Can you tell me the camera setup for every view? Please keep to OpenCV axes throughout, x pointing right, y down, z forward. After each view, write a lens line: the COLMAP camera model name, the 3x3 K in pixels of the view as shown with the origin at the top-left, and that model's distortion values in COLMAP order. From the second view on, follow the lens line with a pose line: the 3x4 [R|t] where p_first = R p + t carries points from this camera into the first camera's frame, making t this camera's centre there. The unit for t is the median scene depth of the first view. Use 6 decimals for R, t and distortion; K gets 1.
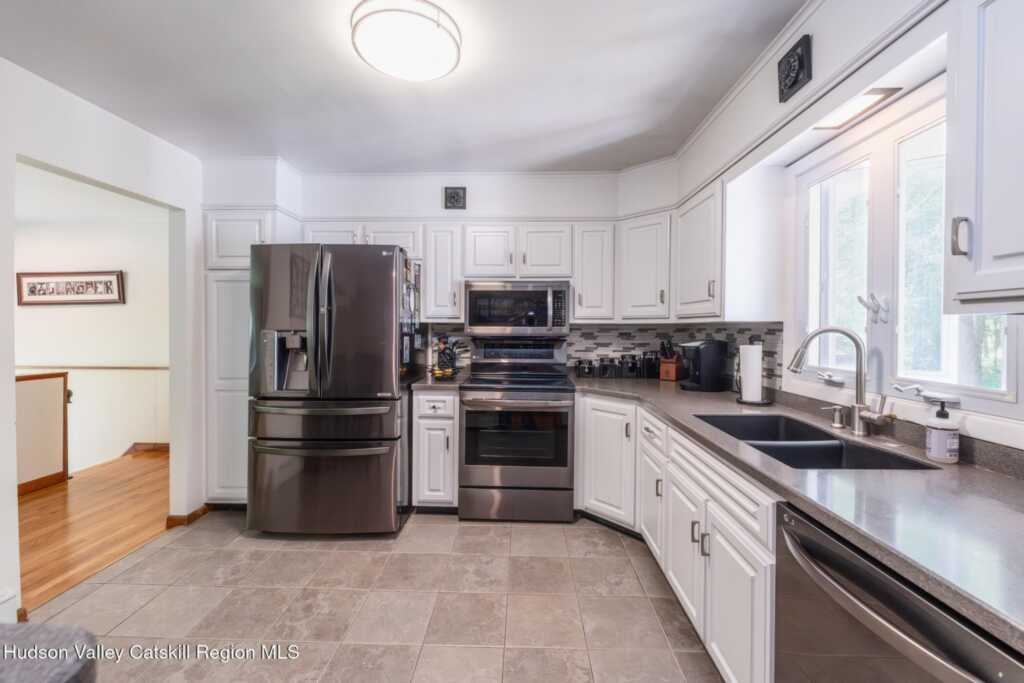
lens RADIAL K [[424.4, 0, 501.9], [0, 424.4, 331.8], [0, 0, 1]] dist [0.000447, 0.000698]
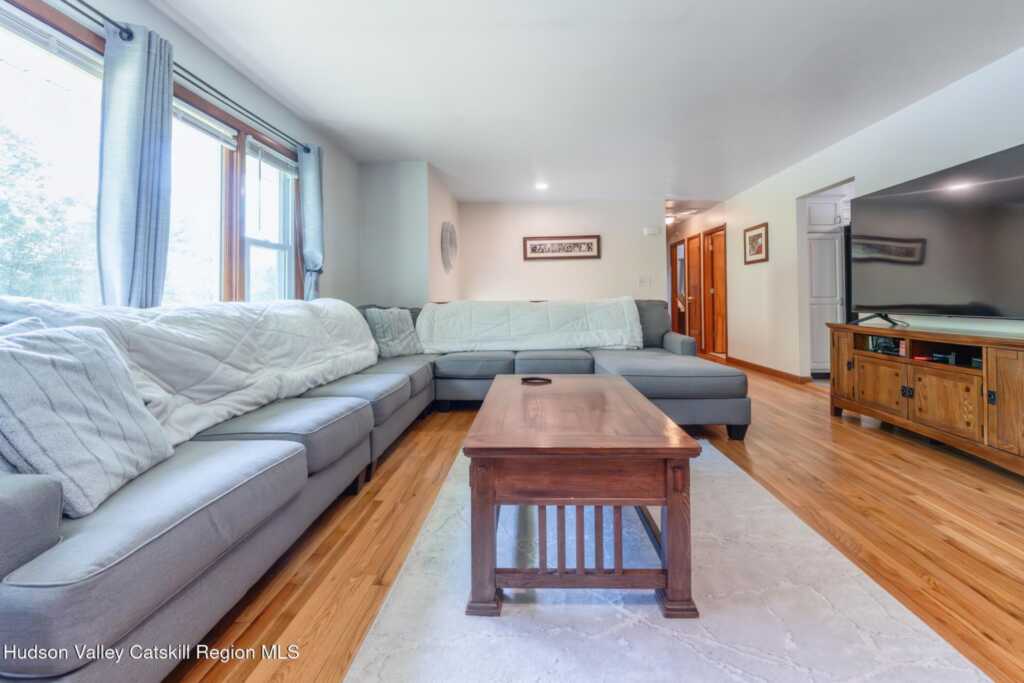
lens RADIAL K [[424.4, 0, 526.1], [0, 424.4, 287.9], [0, 0, 1]] dist [0.000447, 0.000698]
pose [[0.999163, -0.003507, 0.040761, -2.096330], [0.004801, 0.999486, -0.031694, 0.131620], [-0.040629, 0.031863, 0.998666, -0.699891]]
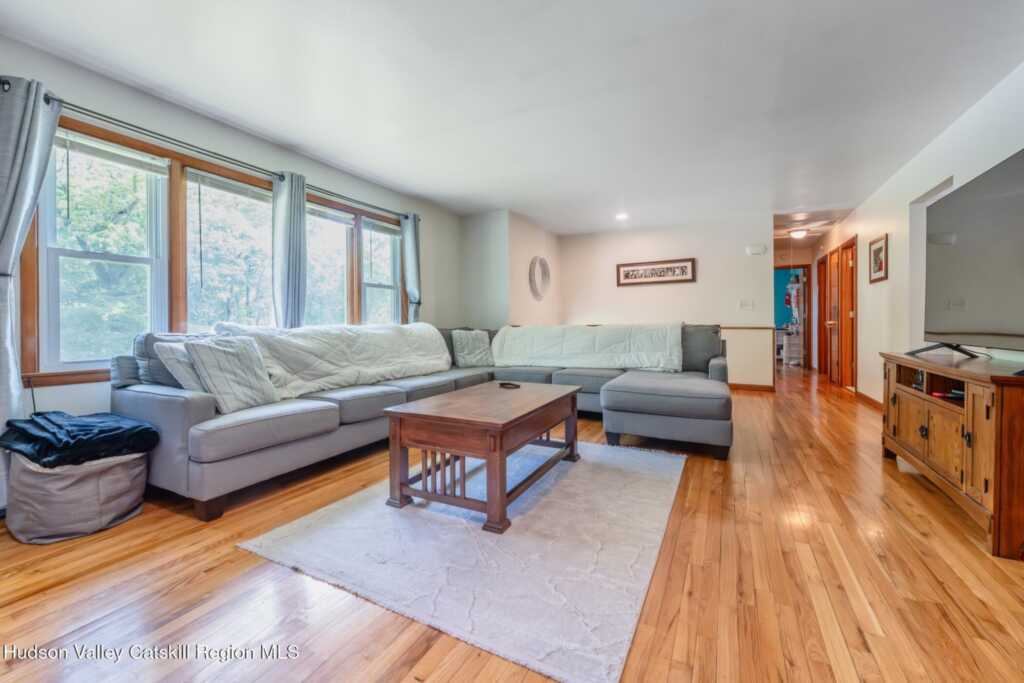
lens RADIAL K [[424.4, 0, 511.6], [0, 424.4, 324.6], [0, 0, 1]] dist [0.000447, 0.000698]
pose [[0.916924, 0.001595, -0.399058, -1.559685], [-0.001357, 0.999999, 0.000881, 0.126567], [0.399058, -0.000266, 0.916925, -0.887684]]
